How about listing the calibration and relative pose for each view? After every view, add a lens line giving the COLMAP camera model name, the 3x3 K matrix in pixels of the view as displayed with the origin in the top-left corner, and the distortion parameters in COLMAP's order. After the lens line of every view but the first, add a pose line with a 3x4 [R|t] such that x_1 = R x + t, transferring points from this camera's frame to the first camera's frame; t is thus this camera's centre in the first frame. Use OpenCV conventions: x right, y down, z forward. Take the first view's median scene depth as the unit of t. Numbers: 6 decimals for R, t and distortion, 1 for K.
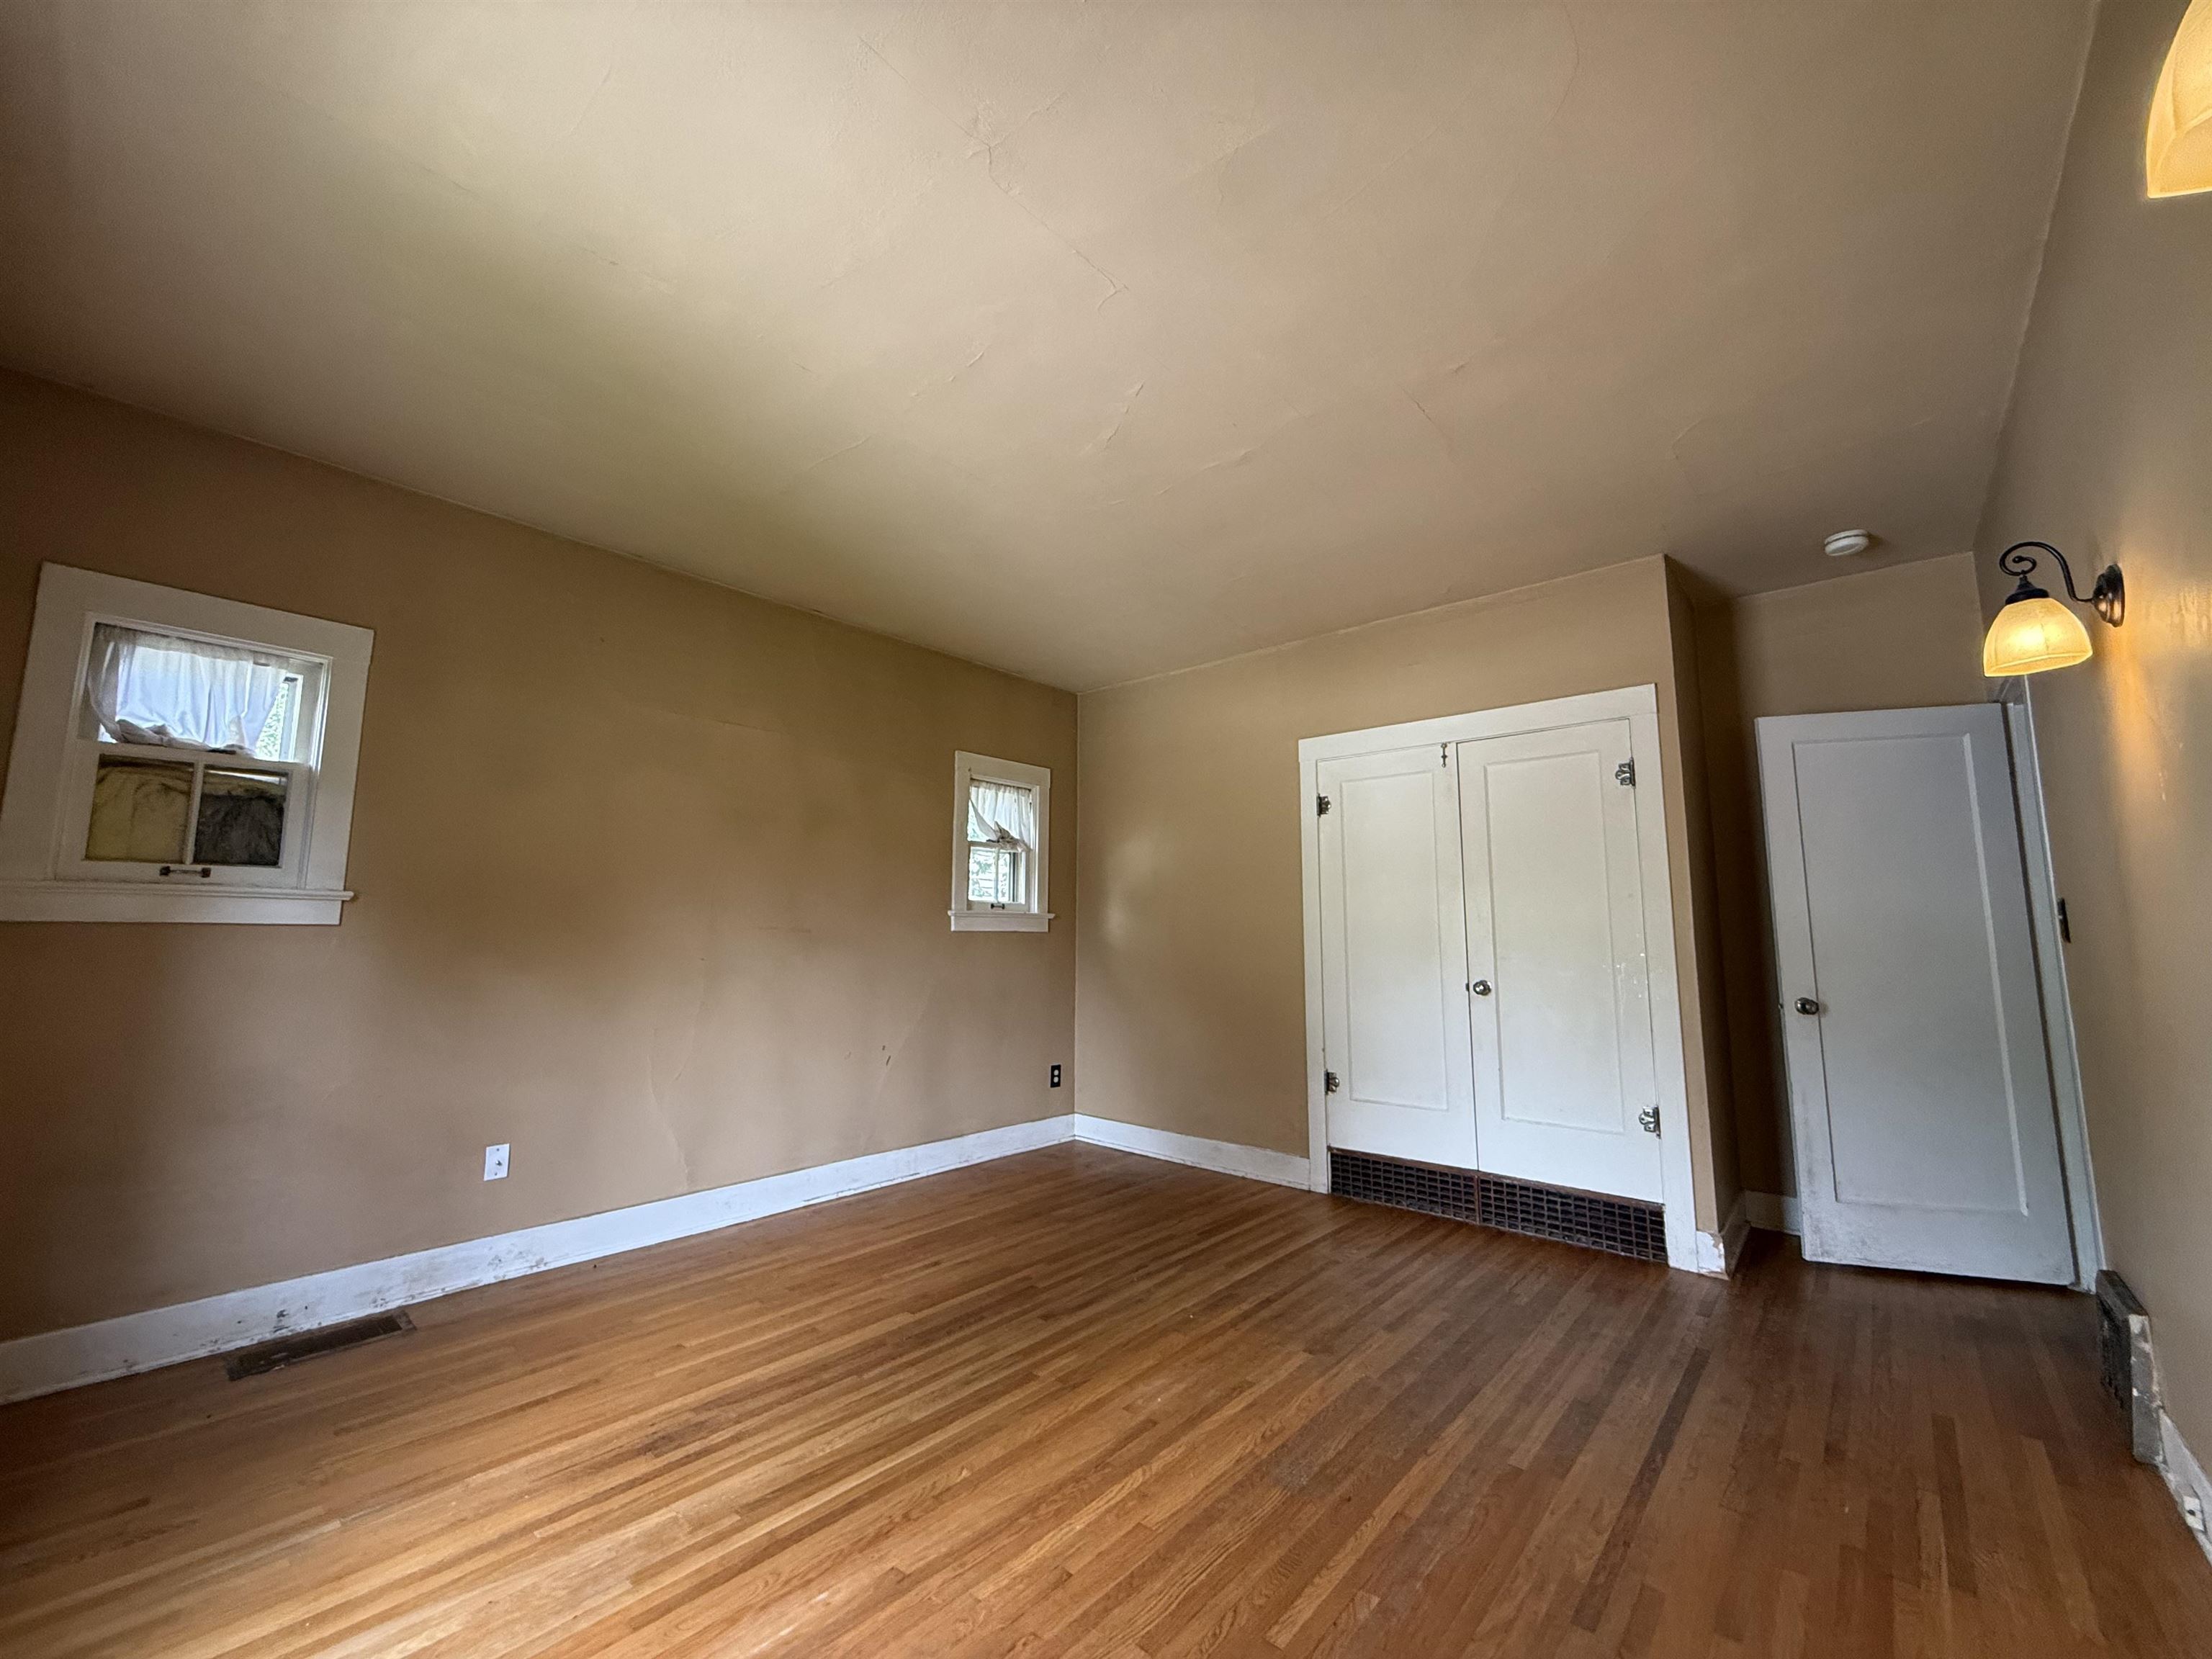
lens RADIAL K [[883.9, 0, 1092.3], [0, 883.9, 822.1], [0, 0, 1]] dist [-0.001273, -0.000294]
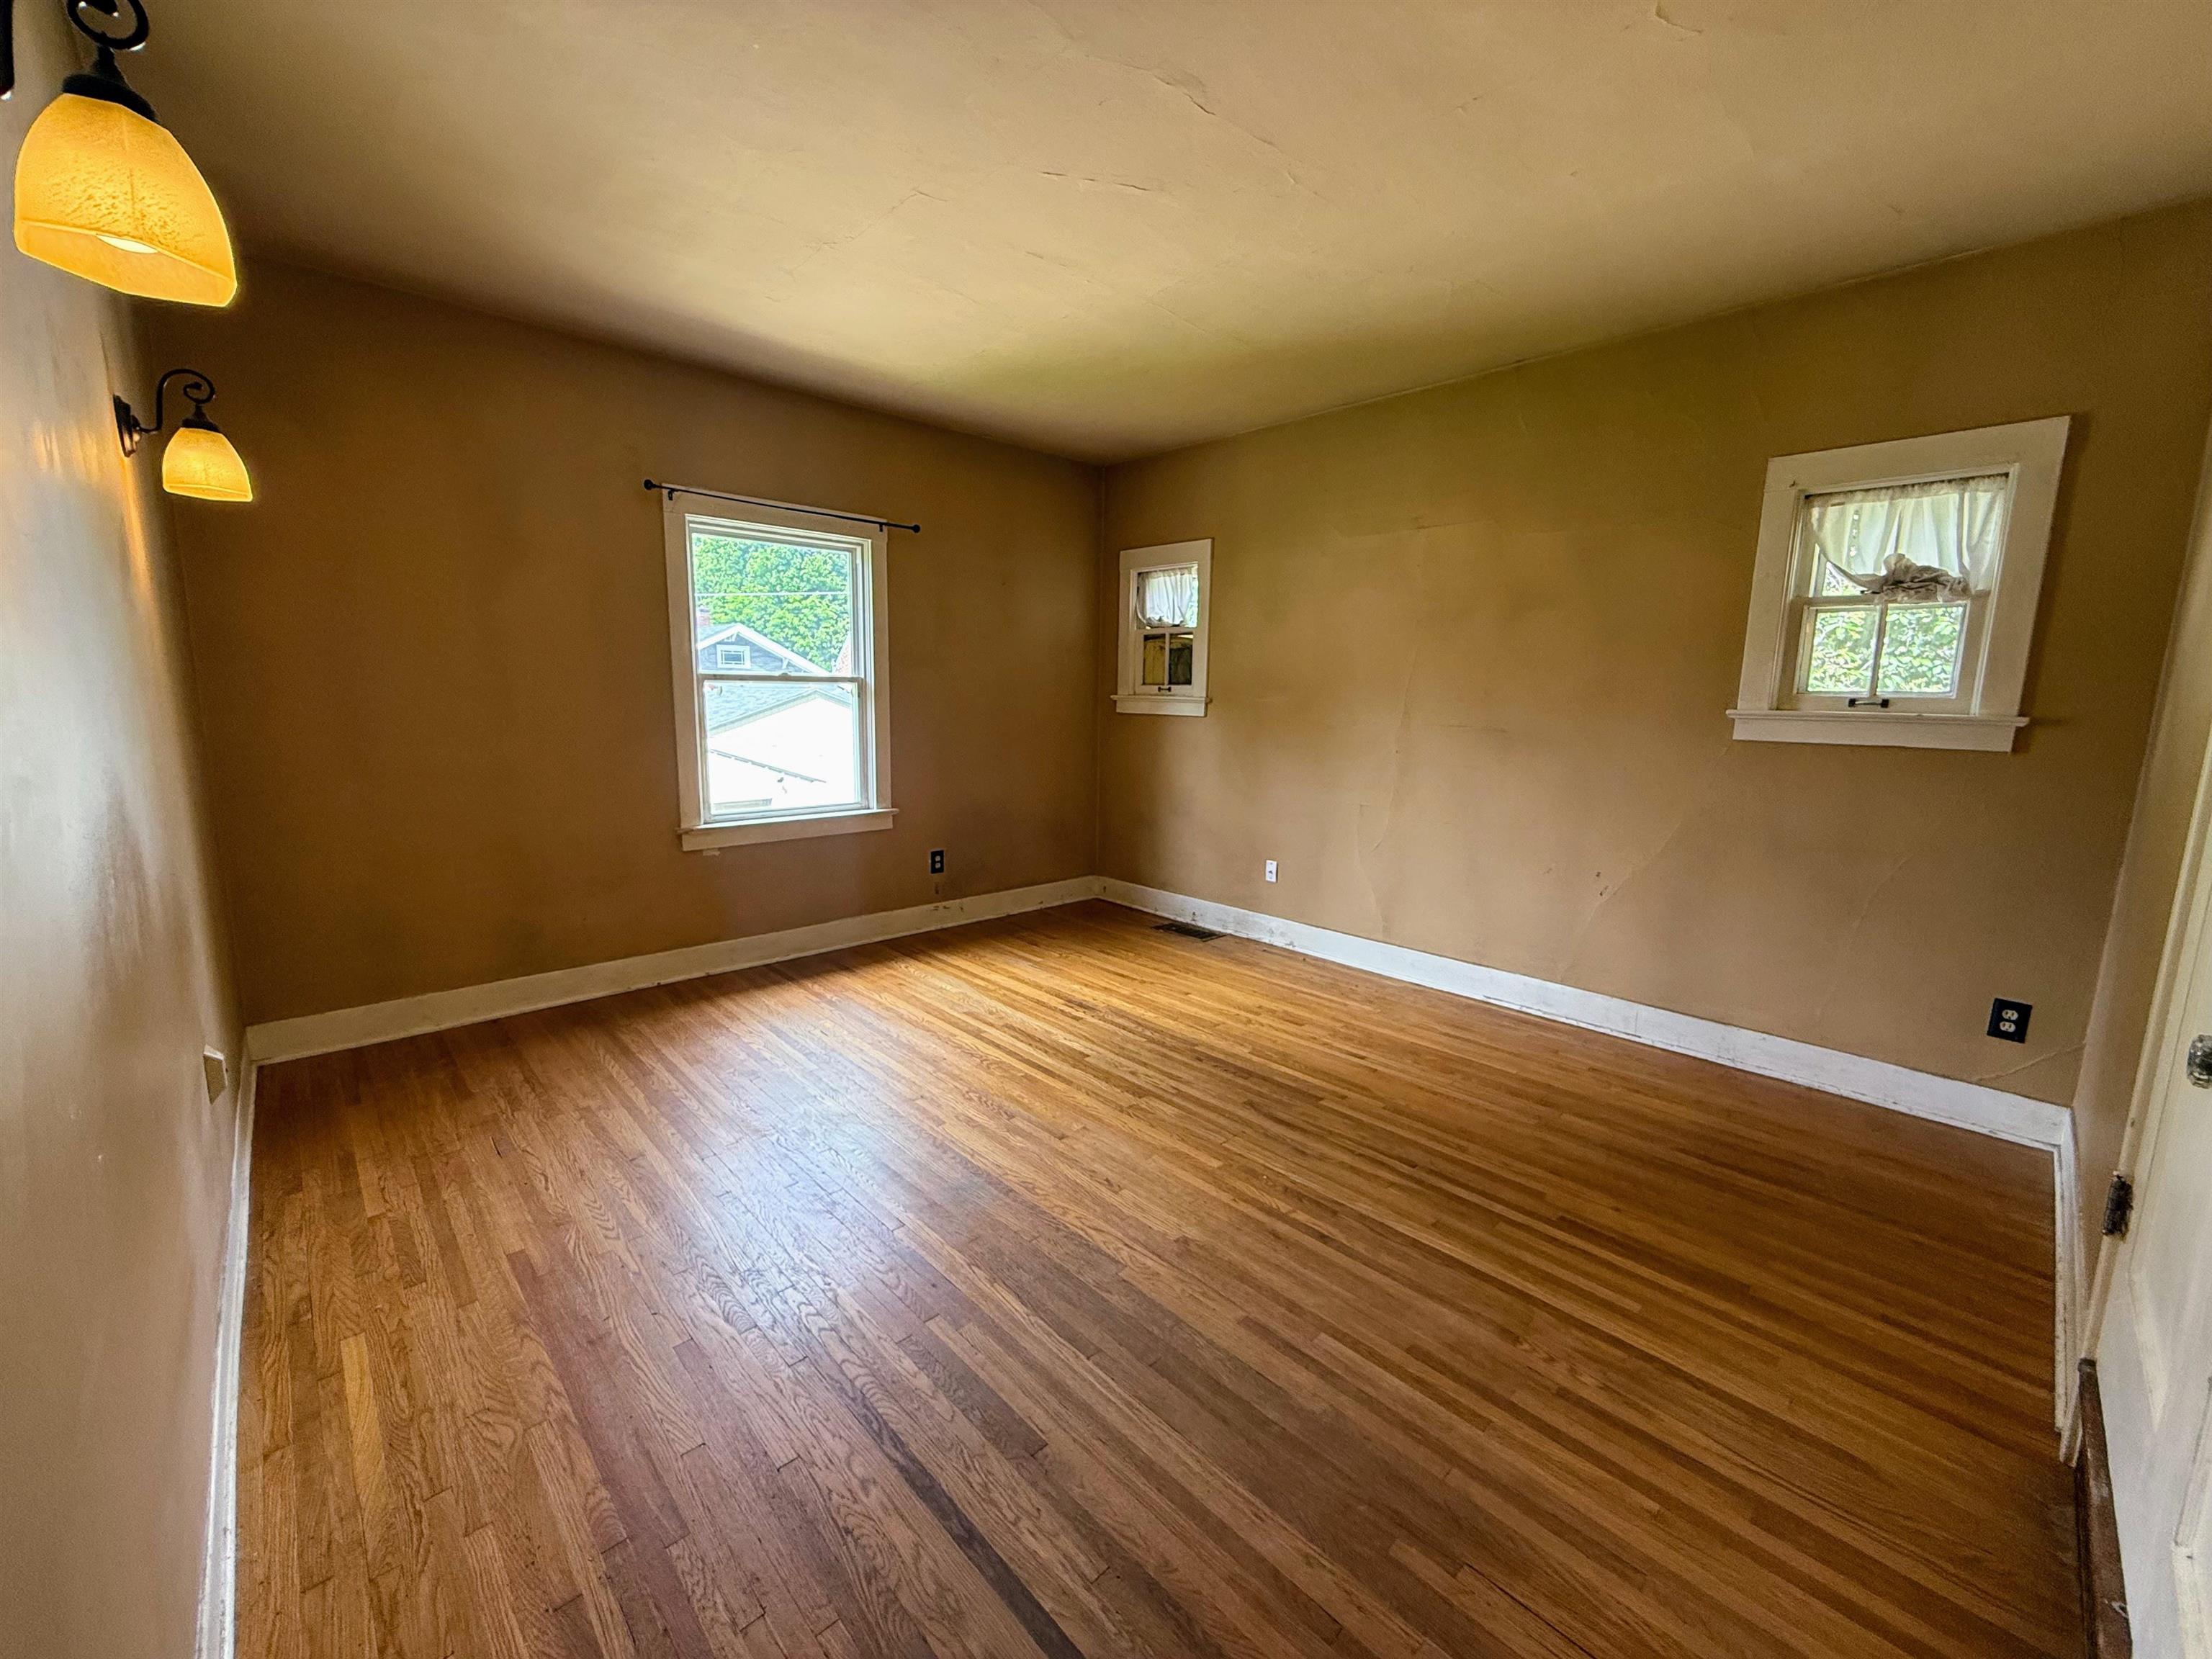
lens RADIAL K [[883.9, 0, 1092.3], [0, 883.9, 822.1], [0, 0, 1]] dist [-0.001273, -0.000294]
pose [[-0.097908, 0.144286, -0.984680, 0.957726], [0.113078, 0.984639, 0.133036, 0.063567], [0.988750, -0.098320, -0.112719, 0.957344]]
